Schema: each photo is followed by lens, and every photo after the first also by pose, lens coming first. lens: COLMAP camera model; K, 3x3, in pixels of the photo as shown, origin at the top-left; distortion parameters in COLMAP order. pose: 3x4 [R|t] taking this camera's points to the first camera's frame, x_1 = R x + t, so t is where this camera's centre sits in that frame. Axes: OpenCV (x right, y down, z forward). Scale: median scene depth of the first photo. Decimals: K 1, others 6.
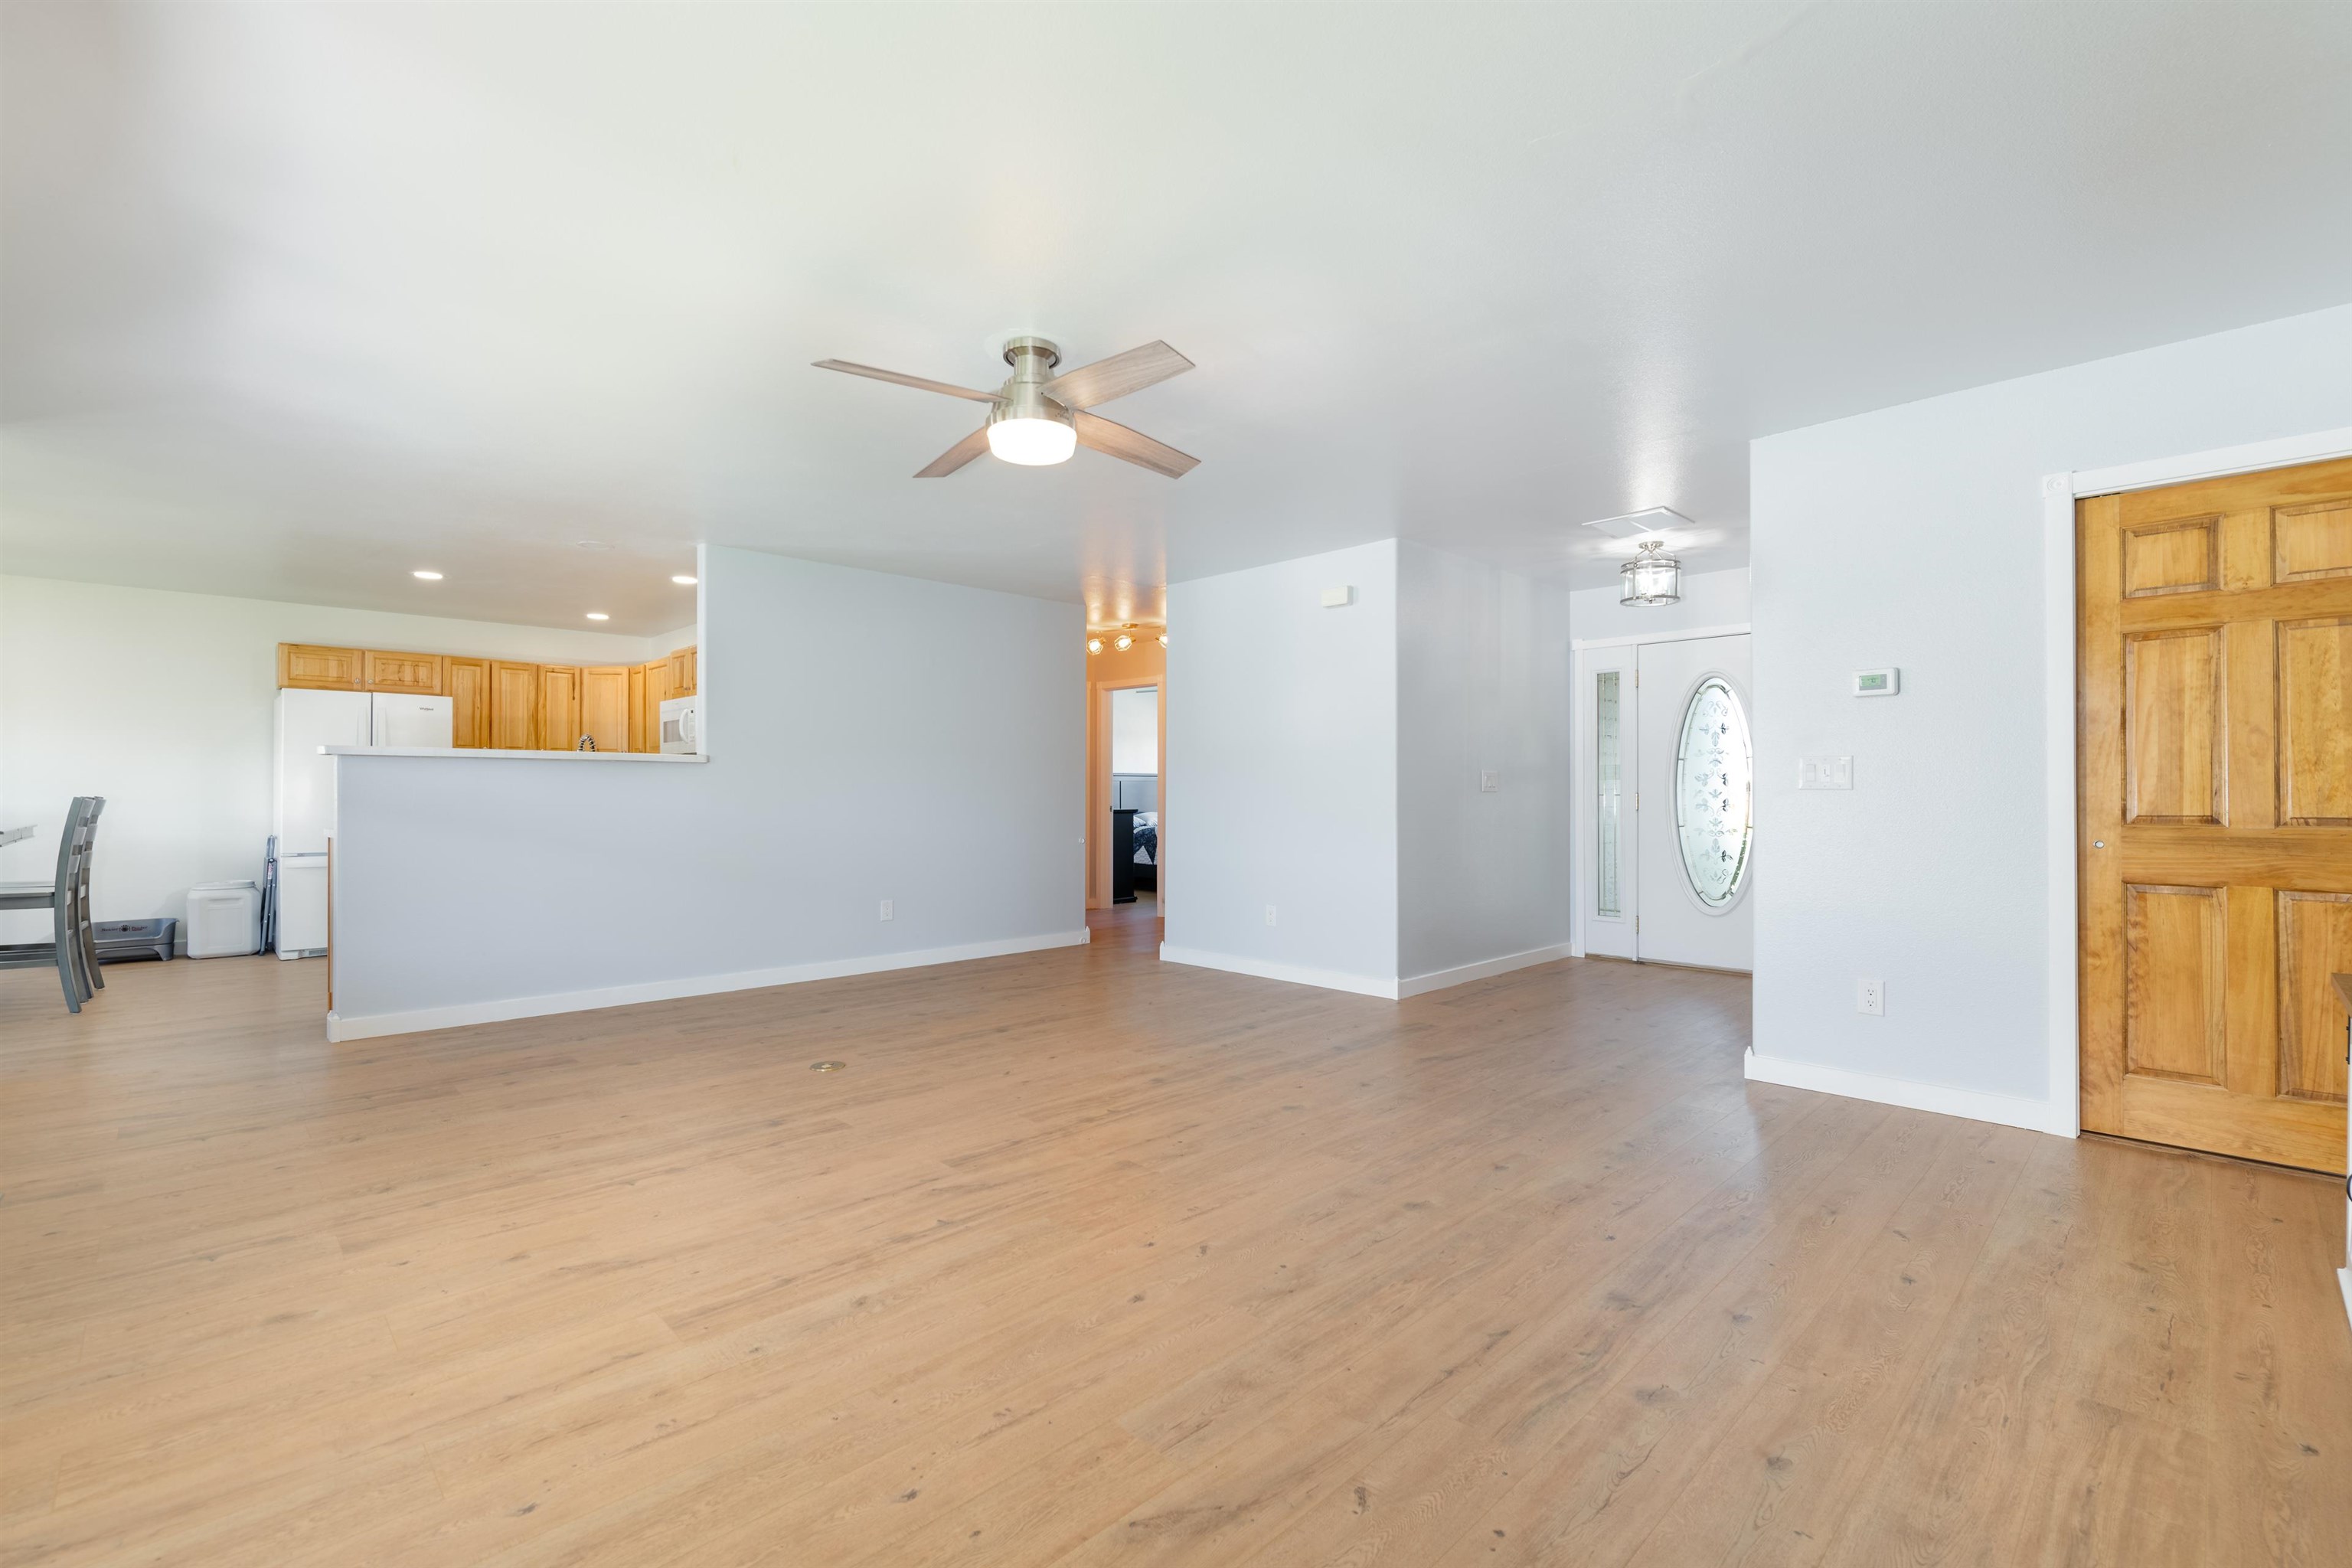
lens RADIAL K [[1005.6, 0, 1194.8], [0, 1005.6, 785.8], [0, 0, 1]] dist [0.001929, -0.000018]
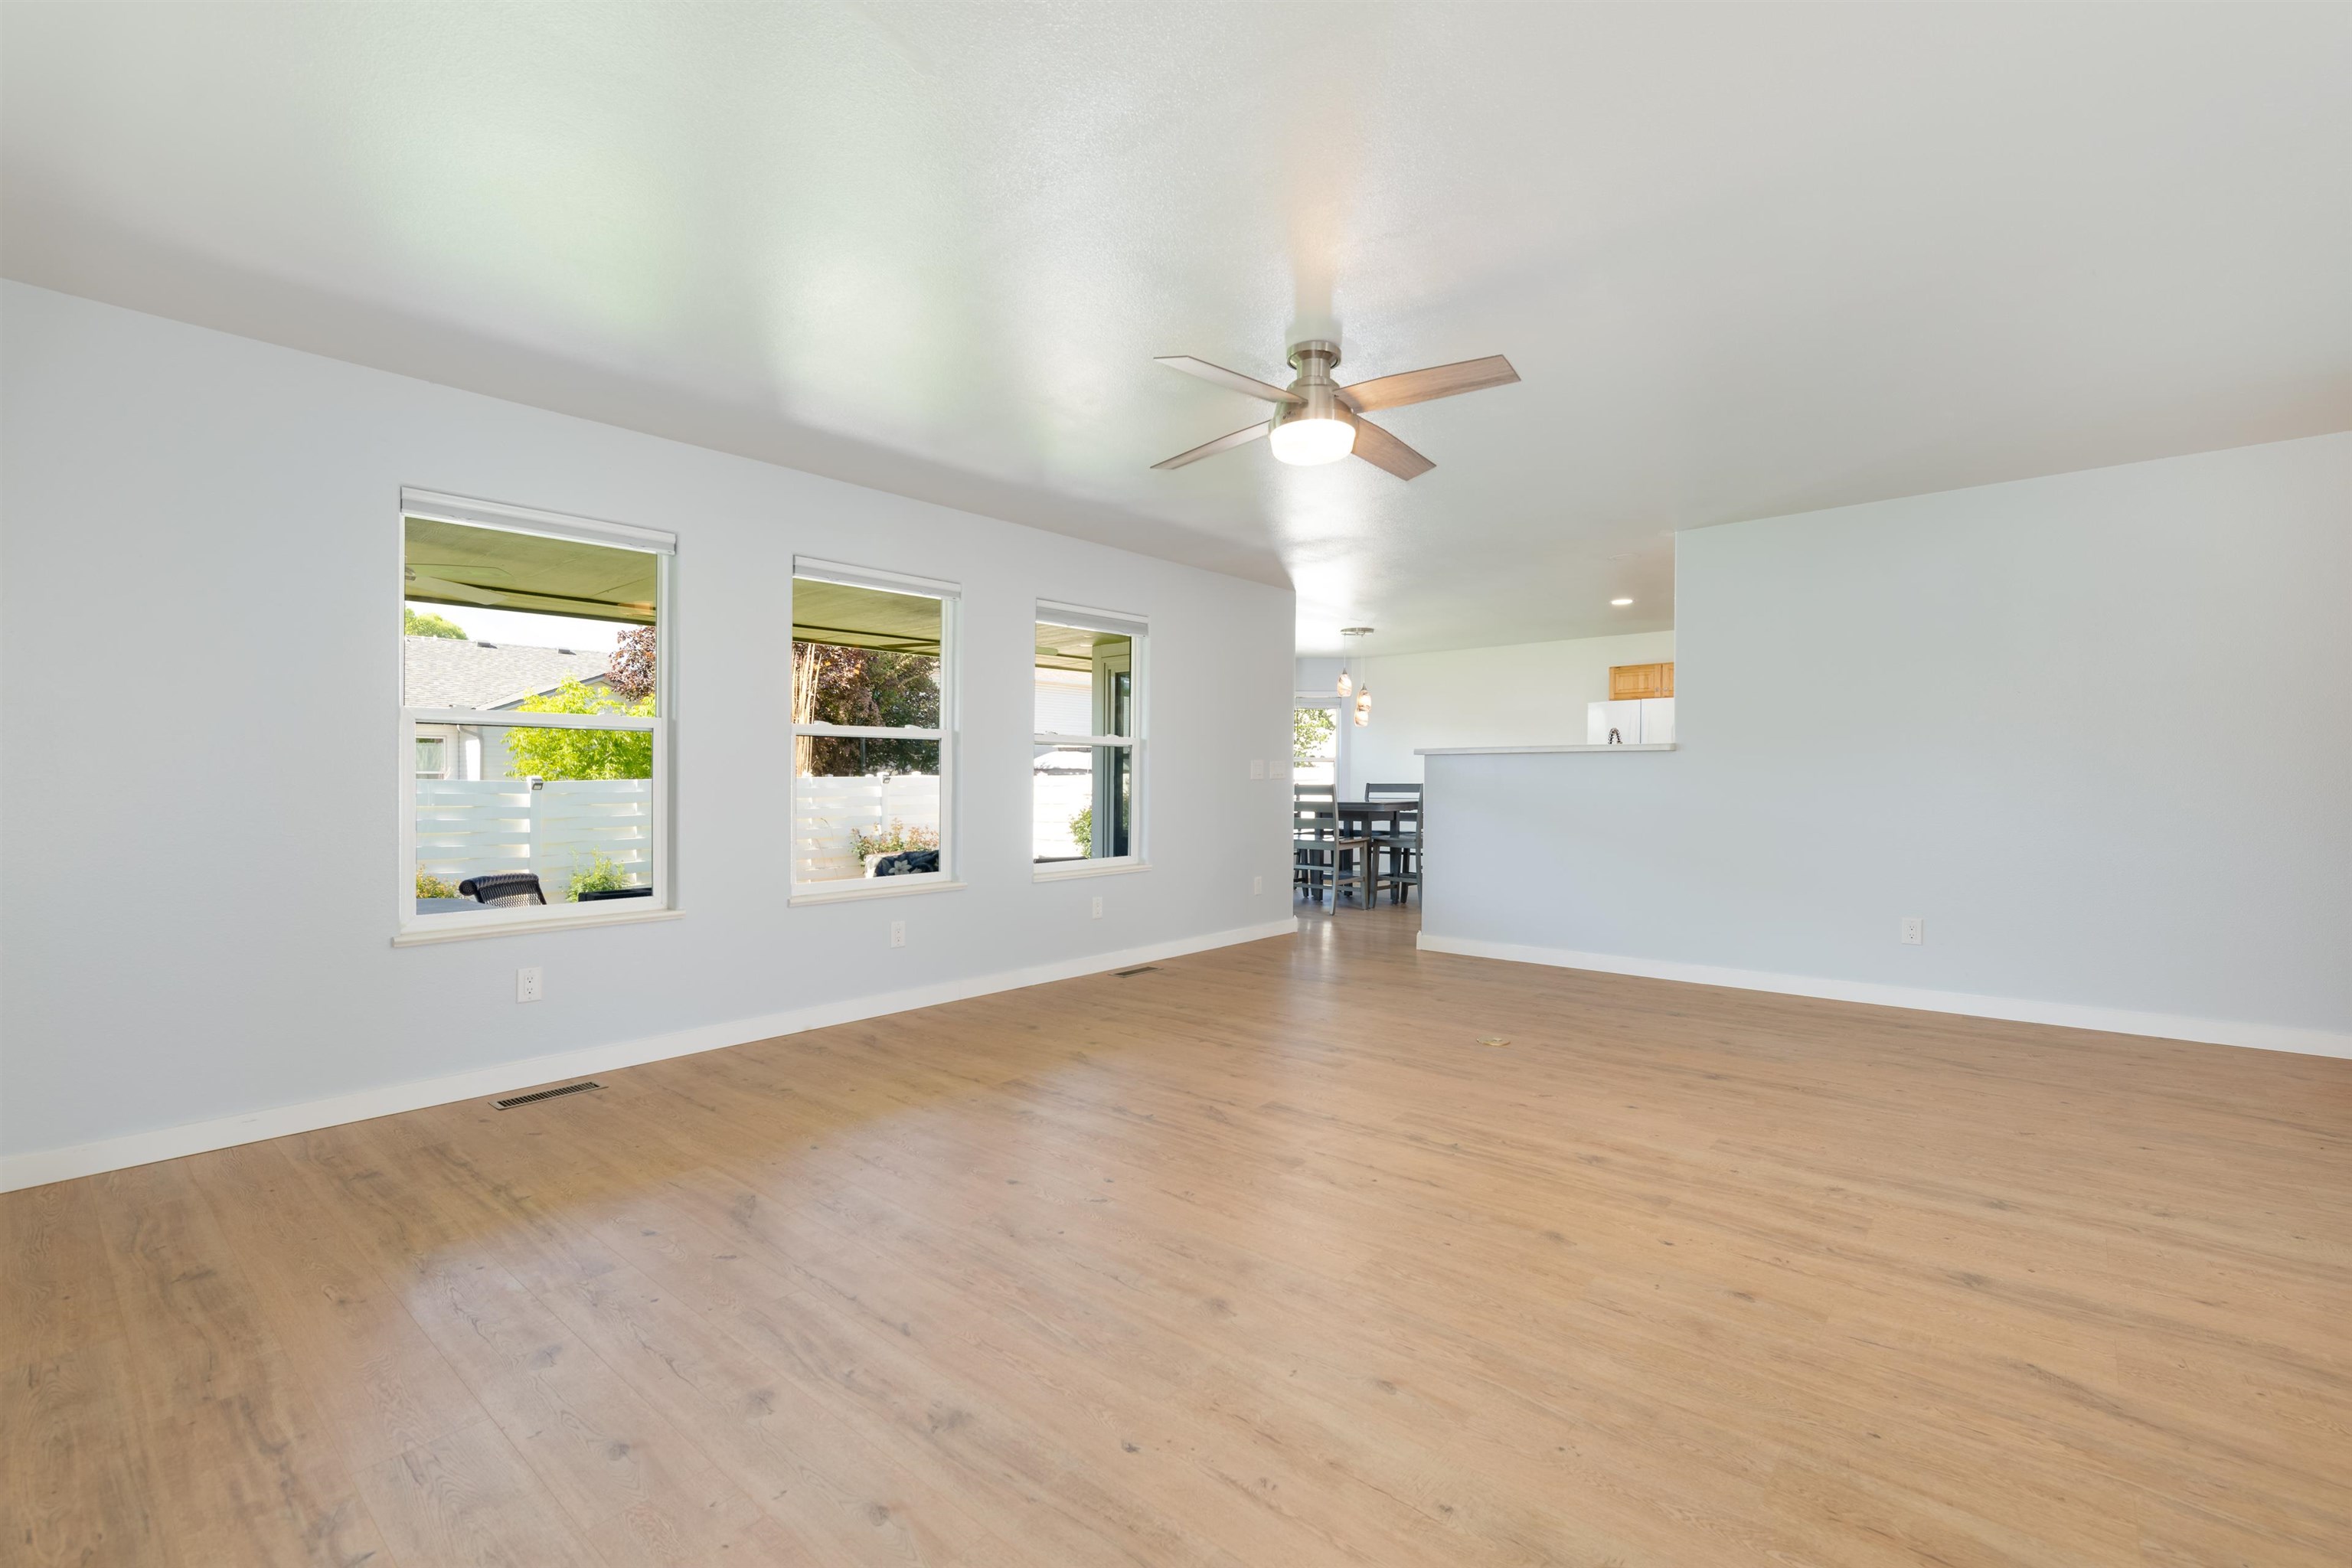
lens RADIAL K [[1005.6, 0, 1194.8], [0, 1005.6, 785.8], [0, 0, 1]] dist [0.001929, -0.000018]
pose [[0.096200, 0.004853, -0.995350, 0.820445], [0.010515, 0.999927, 0.005892, 0.002910], [0.995306, -0.011033, 0.096142, 0.744261]]
